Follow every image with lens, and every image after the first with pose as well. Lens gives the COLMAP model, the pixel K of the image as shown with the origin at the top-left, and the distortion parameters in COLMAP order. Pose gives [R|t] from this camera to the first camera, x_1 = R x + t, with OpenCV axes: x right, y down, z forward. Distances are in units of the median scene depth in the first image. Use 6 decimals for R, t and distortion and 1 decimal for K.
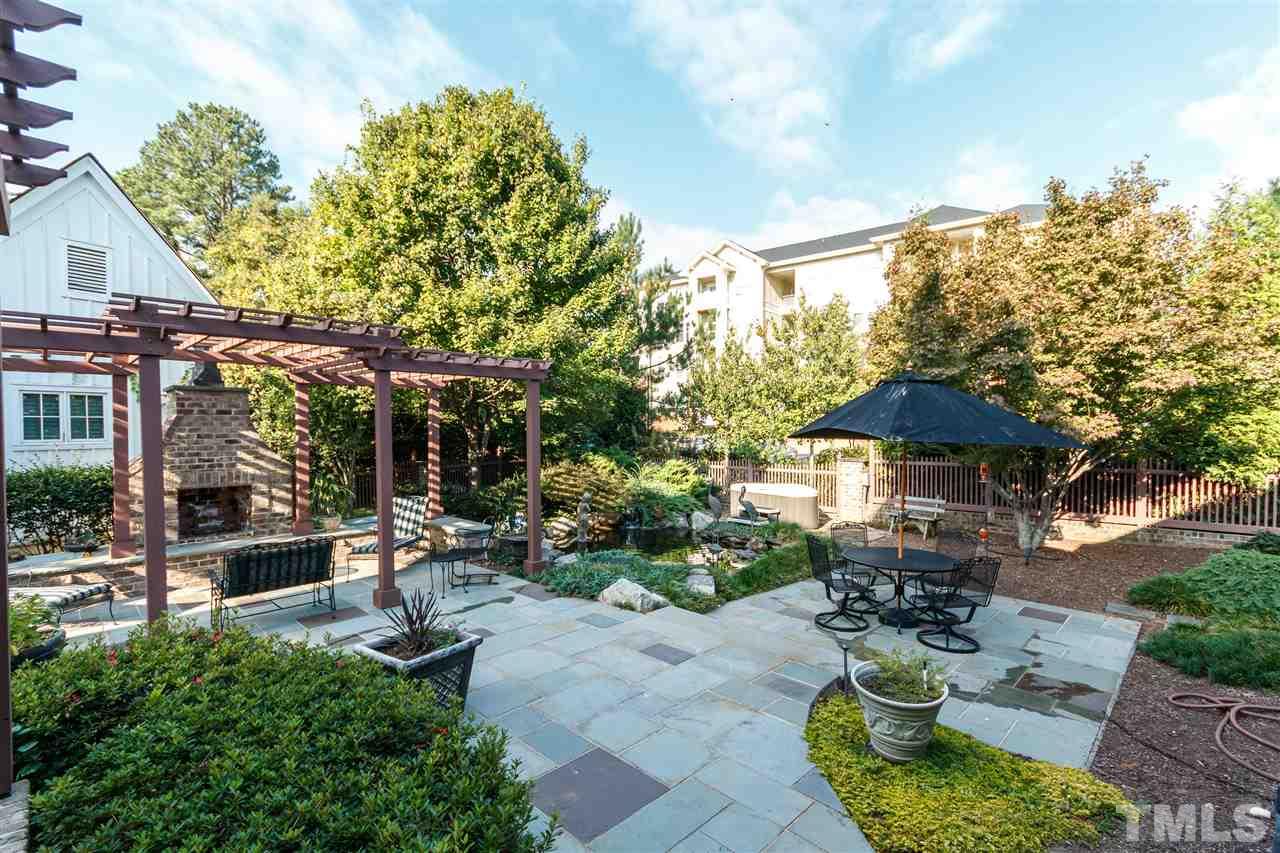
lens RADIAL K [[584.1, 0, 648.7], [0, 584.1, 427.2], [0, 0, 1]] dist [0.000043, 0.000038]
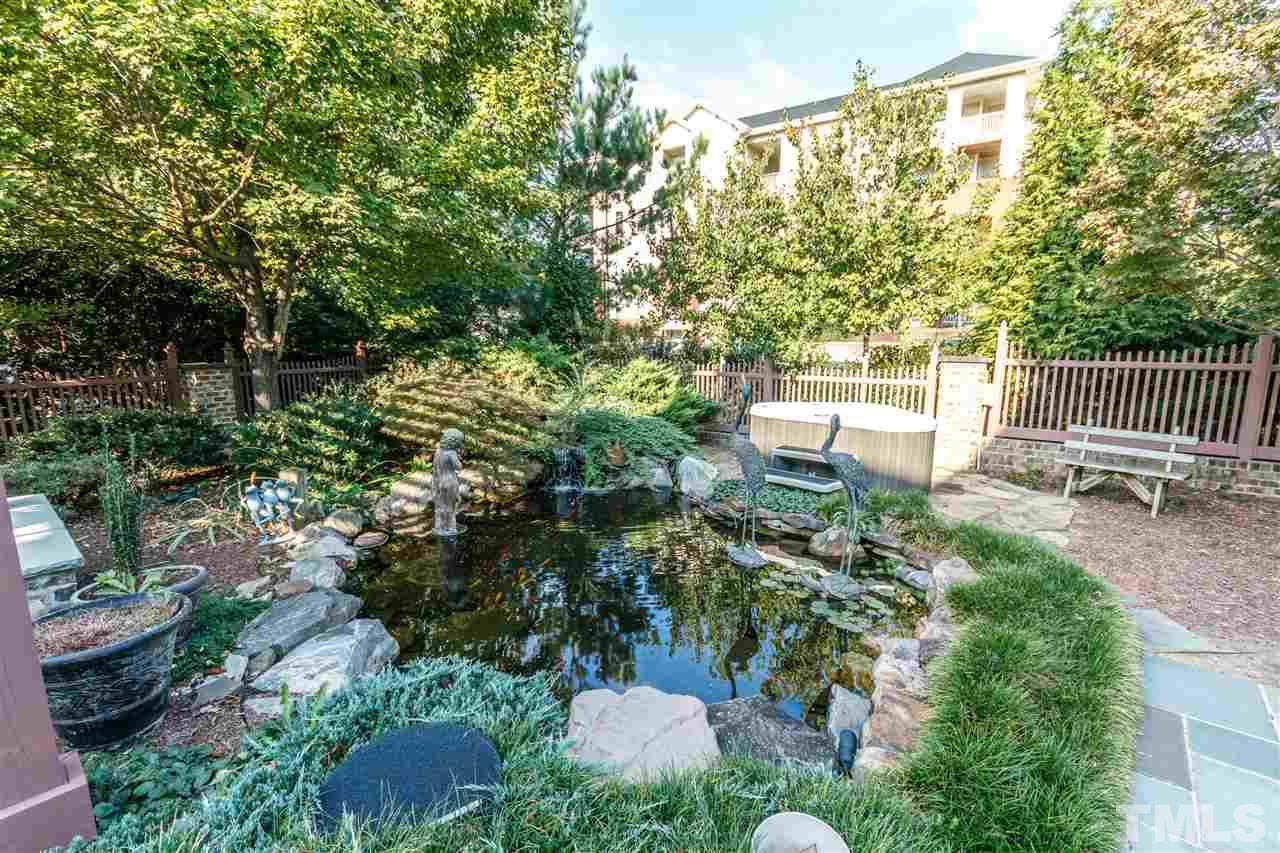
lens RADIAL K [[584.1, 0, 649.9], [0, 584.1, 428.8], [0, 0, 1]] dist [0.000043, 0.000038]
pose [[0.997383, -0.006008, 0.072055, 0.009299], [-0.005053, 0.988315, 0.152342, 0.034607], [-0.072128, -0.152308, 0.985698, 0.418328]]
